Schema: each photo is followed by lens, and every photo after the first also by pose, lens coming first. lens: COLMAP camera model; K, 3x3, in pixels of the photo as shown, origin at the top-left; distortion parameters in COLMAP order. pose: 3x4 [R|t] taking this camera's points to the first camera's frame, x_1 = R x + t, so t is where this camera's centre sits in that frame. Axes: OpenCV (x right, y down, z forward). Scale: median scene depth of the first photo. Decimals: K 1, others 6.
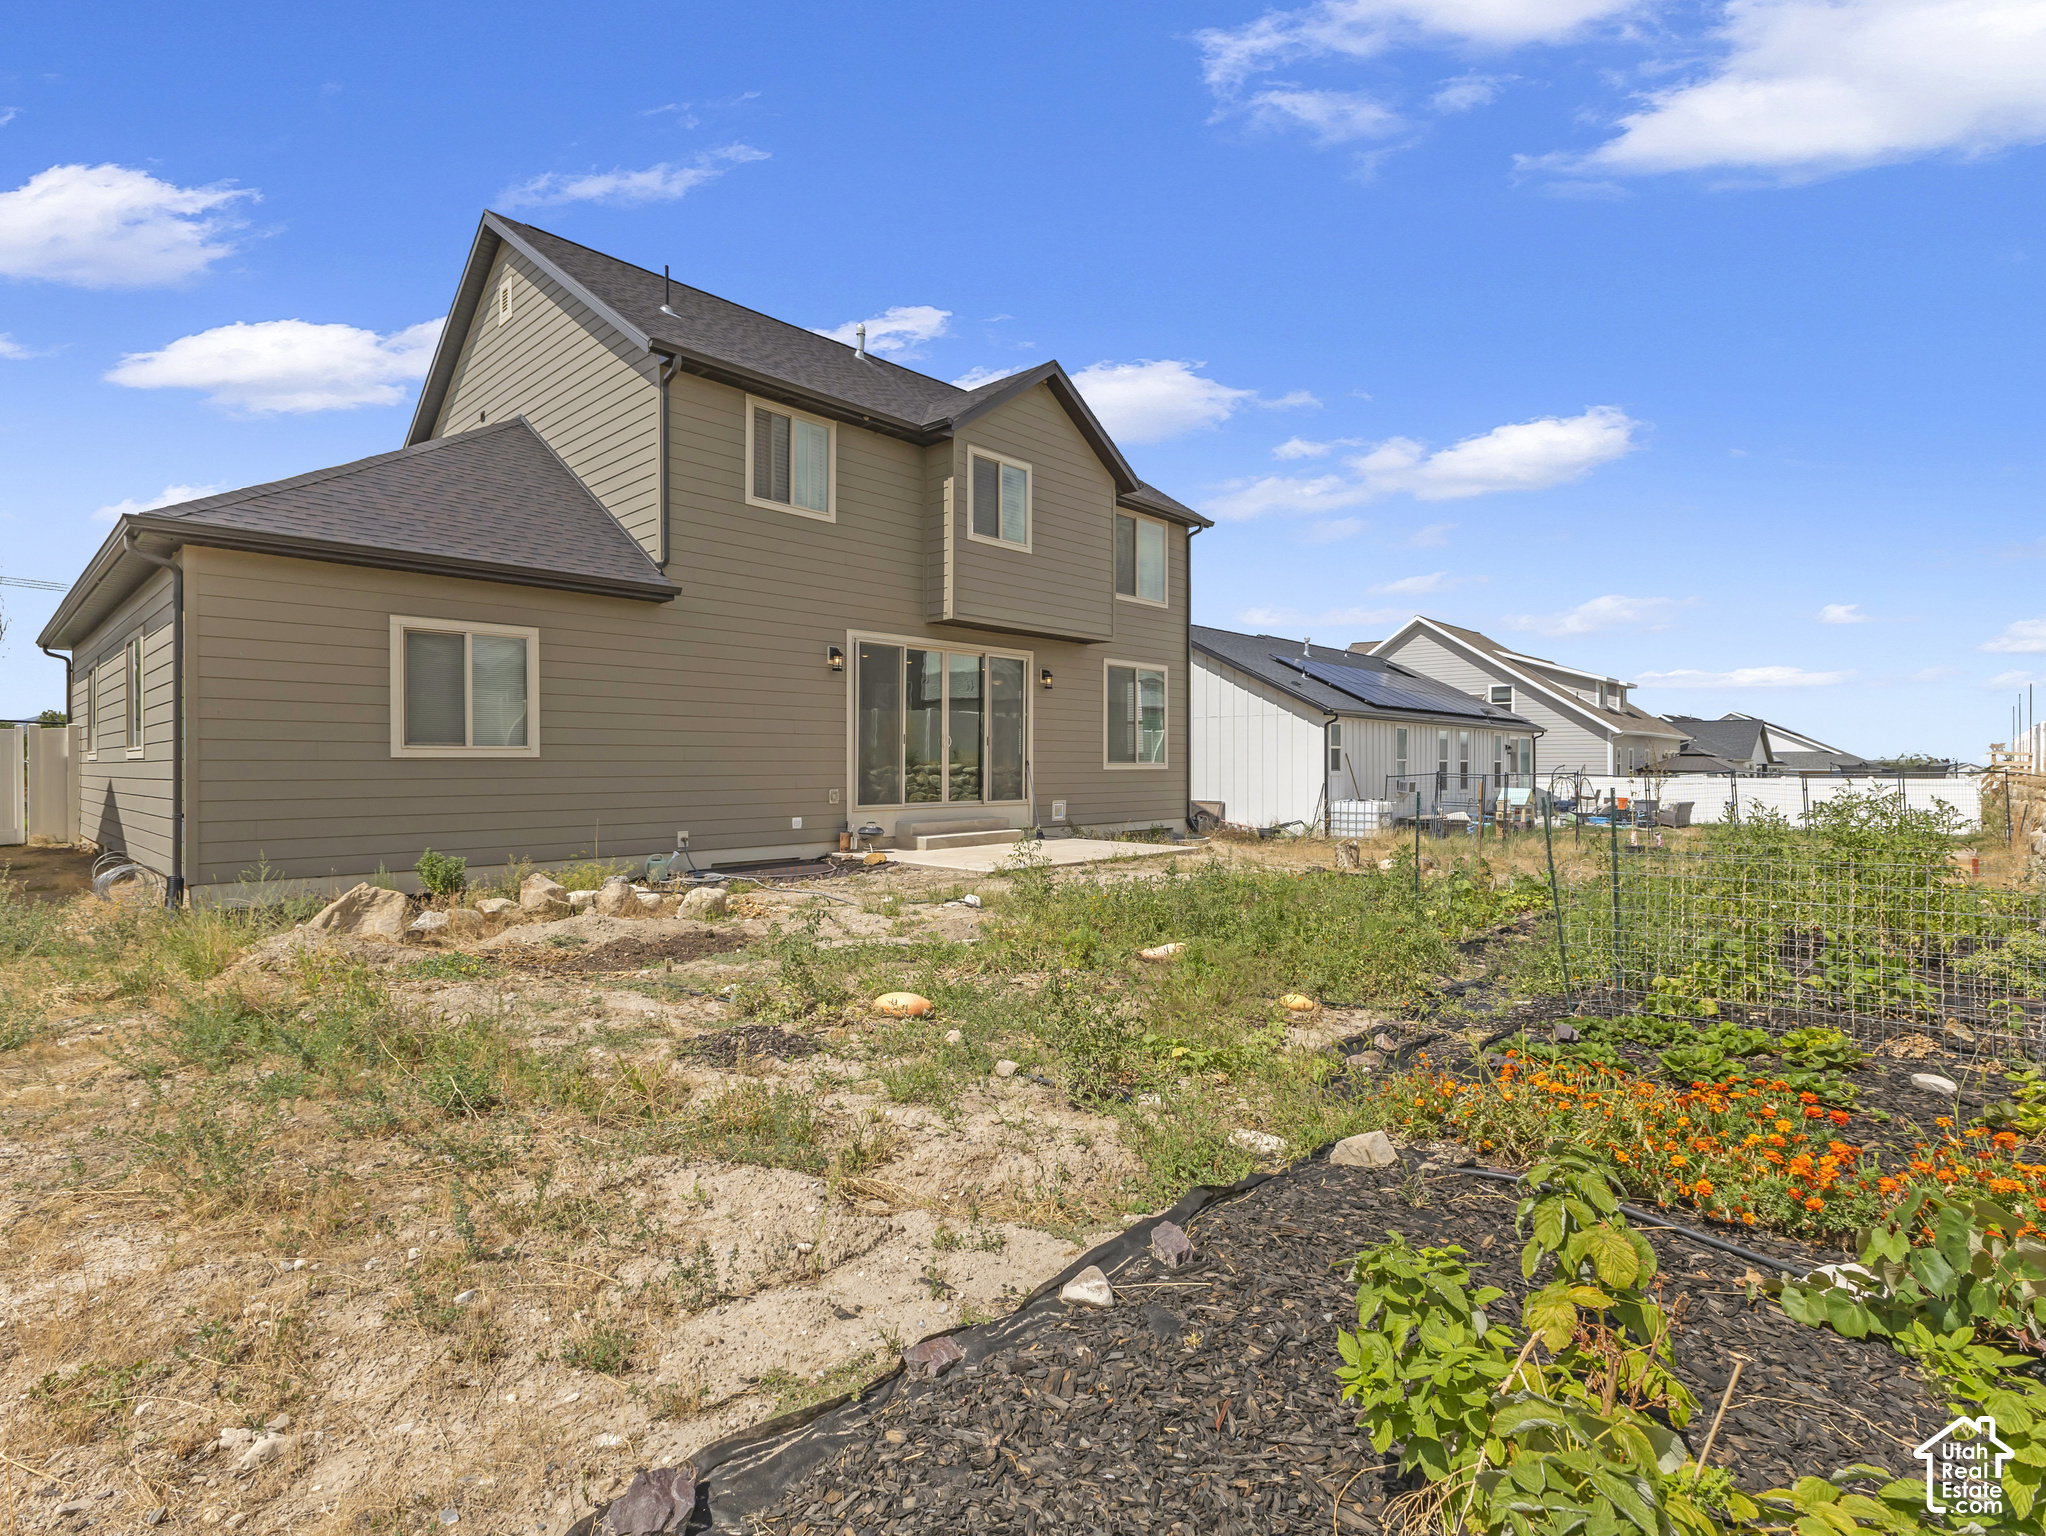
lens RADIAL K [[1013.5, 0, 1019.0], [0, 1013.5, 780.1], [0, 0, 1]] dist [0.006404, -0.000203]
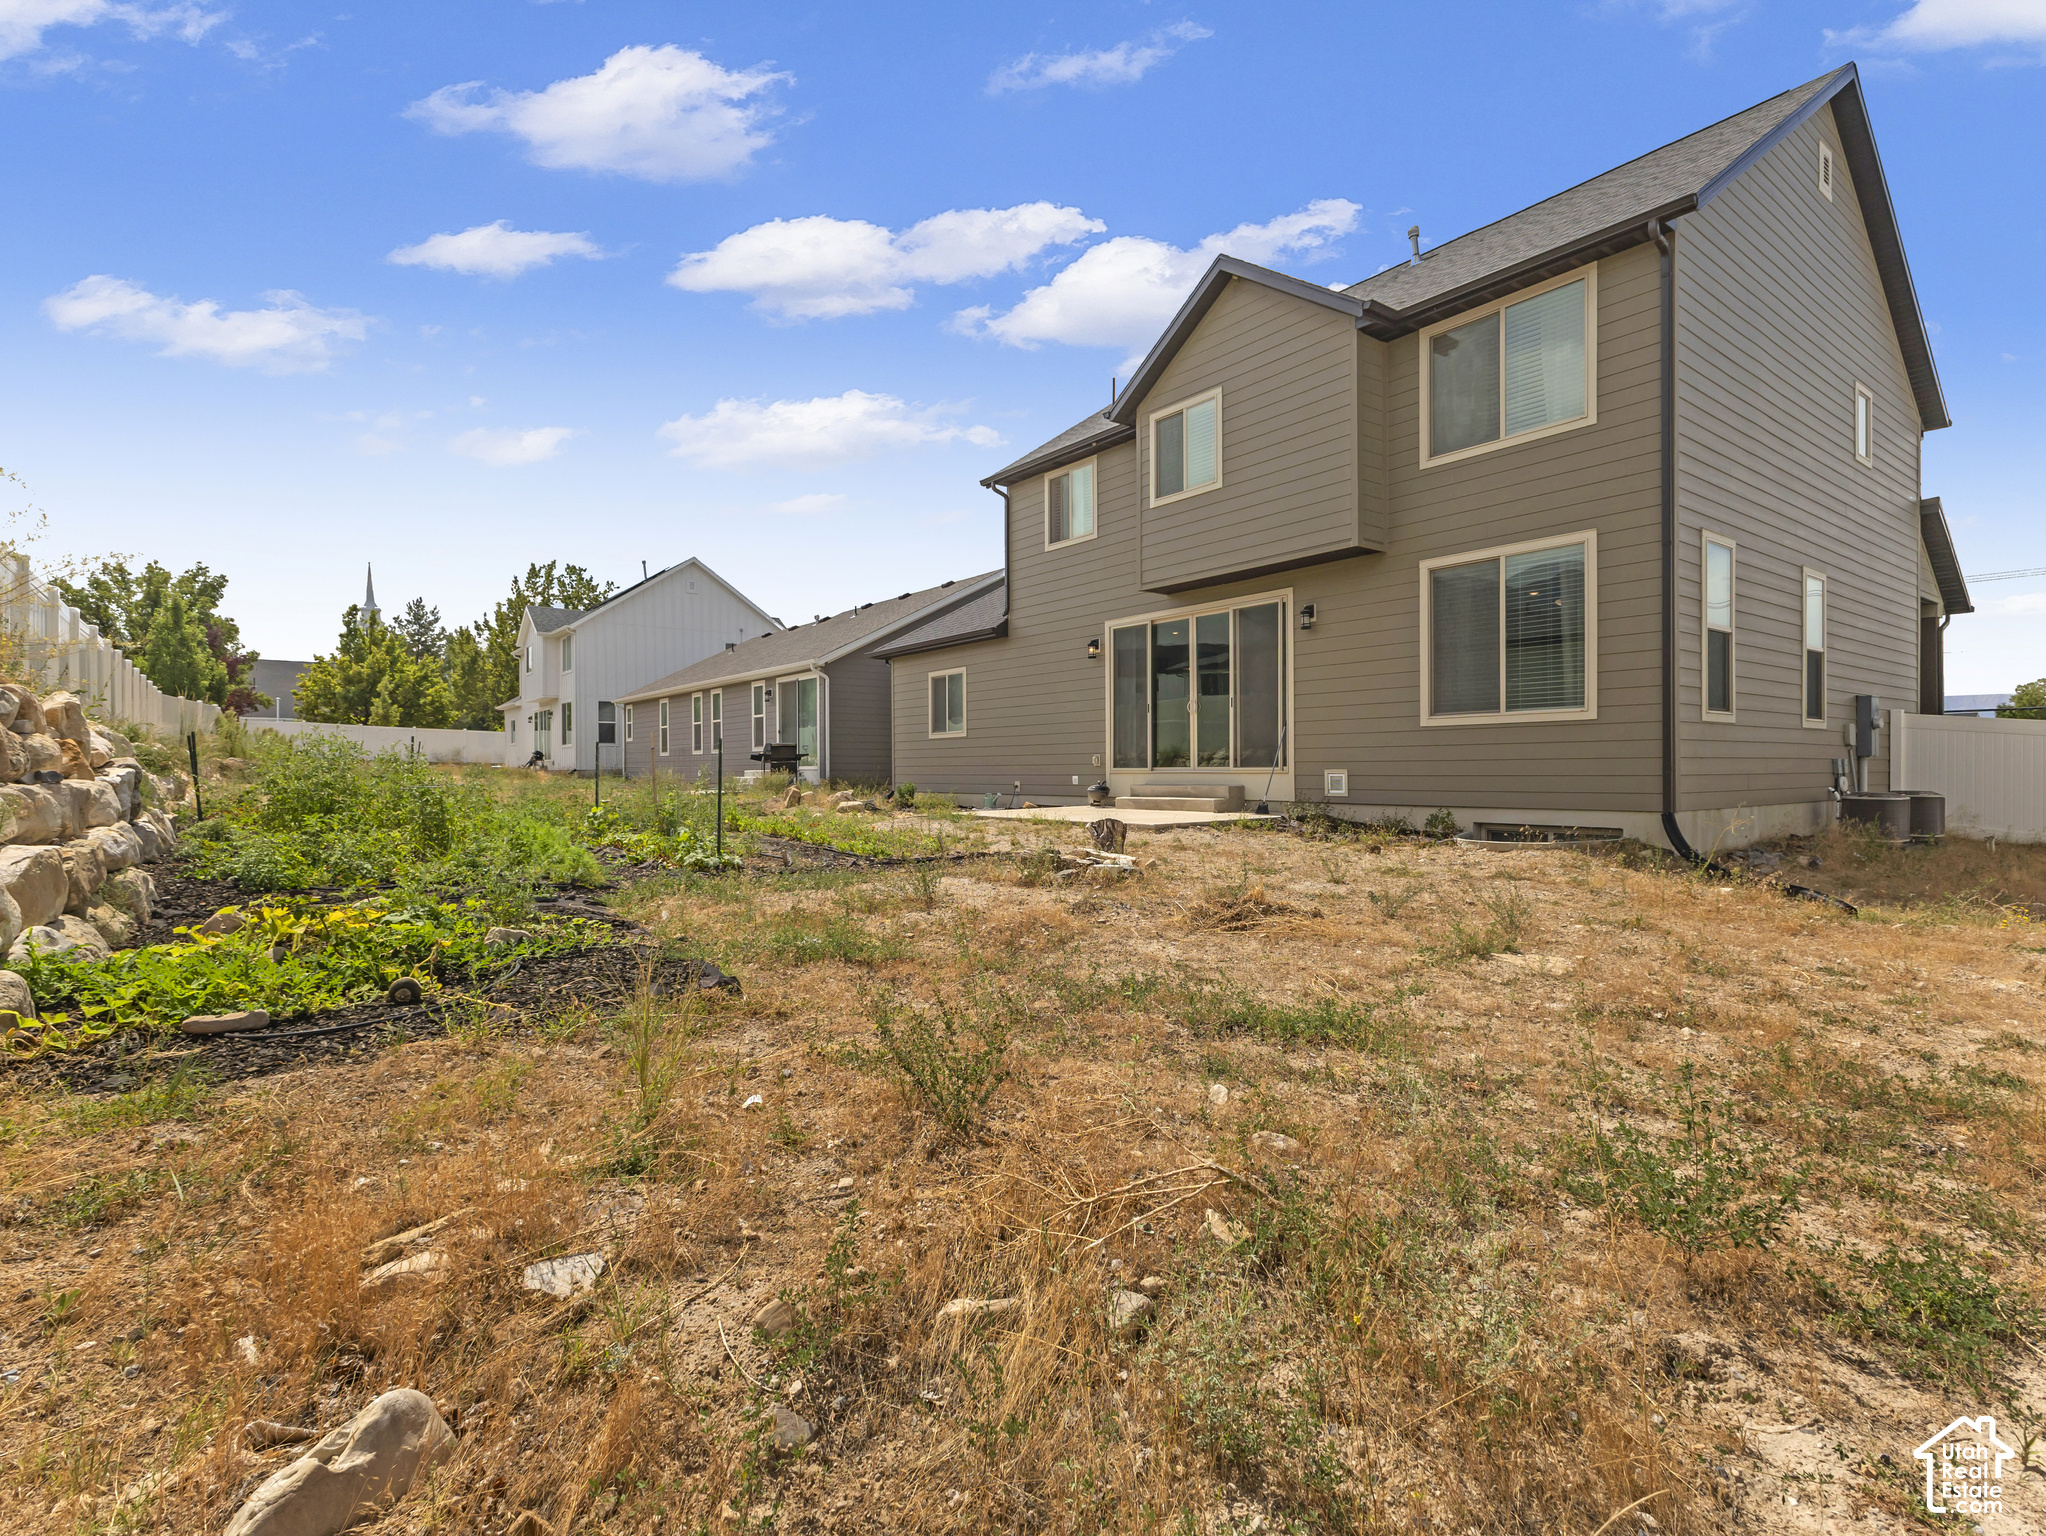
lens RADIAL K [[1013.5, 0, 1023.3], [0, 1013.5, 757.4], [0, 0, 1]] dist [0.006404, -0.000203]
pose [[-0.178730, 0.008752, -0.983859, 0.956032], [0.009411, 0.999930, 0.007185, 0.002888], [0.983853, -0.007975, -0.178800, 1.034418]]
